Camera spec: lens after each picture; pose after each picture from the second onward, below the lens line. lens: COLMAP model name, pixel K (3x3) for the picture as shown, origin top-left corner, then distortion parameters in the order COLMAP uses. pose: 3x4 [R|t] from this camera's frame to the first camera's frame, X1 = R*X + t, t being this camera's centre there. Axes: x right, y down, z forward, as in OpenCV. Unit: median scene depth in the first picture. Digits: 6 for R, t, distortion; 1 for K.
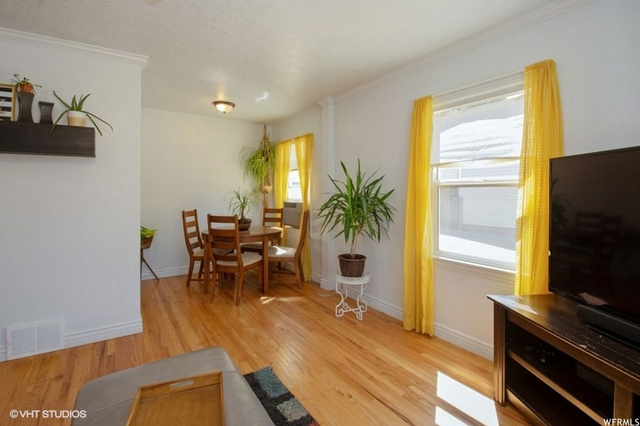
lens RADIAL K [[299.6, 0, 318.1], [0, 299.6, 194.3], [0, 0, 1]] dist [-0.002602, -0.000833]
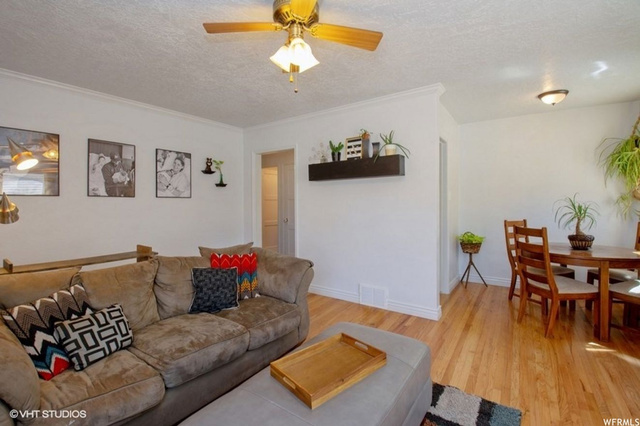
lens RADIAL K [[289.6, 0, 315.0], [0, 289.6, 205.2], [0, 0, 1]] dist [0.001732, -0.014430]
pose [[0.356858, 0.006367, -0.934137, 0.225610], [0.002050, 0.999969, 0.007599, -0.000880], [0.934156, -0.004626, 0.356834, 0.116138]]
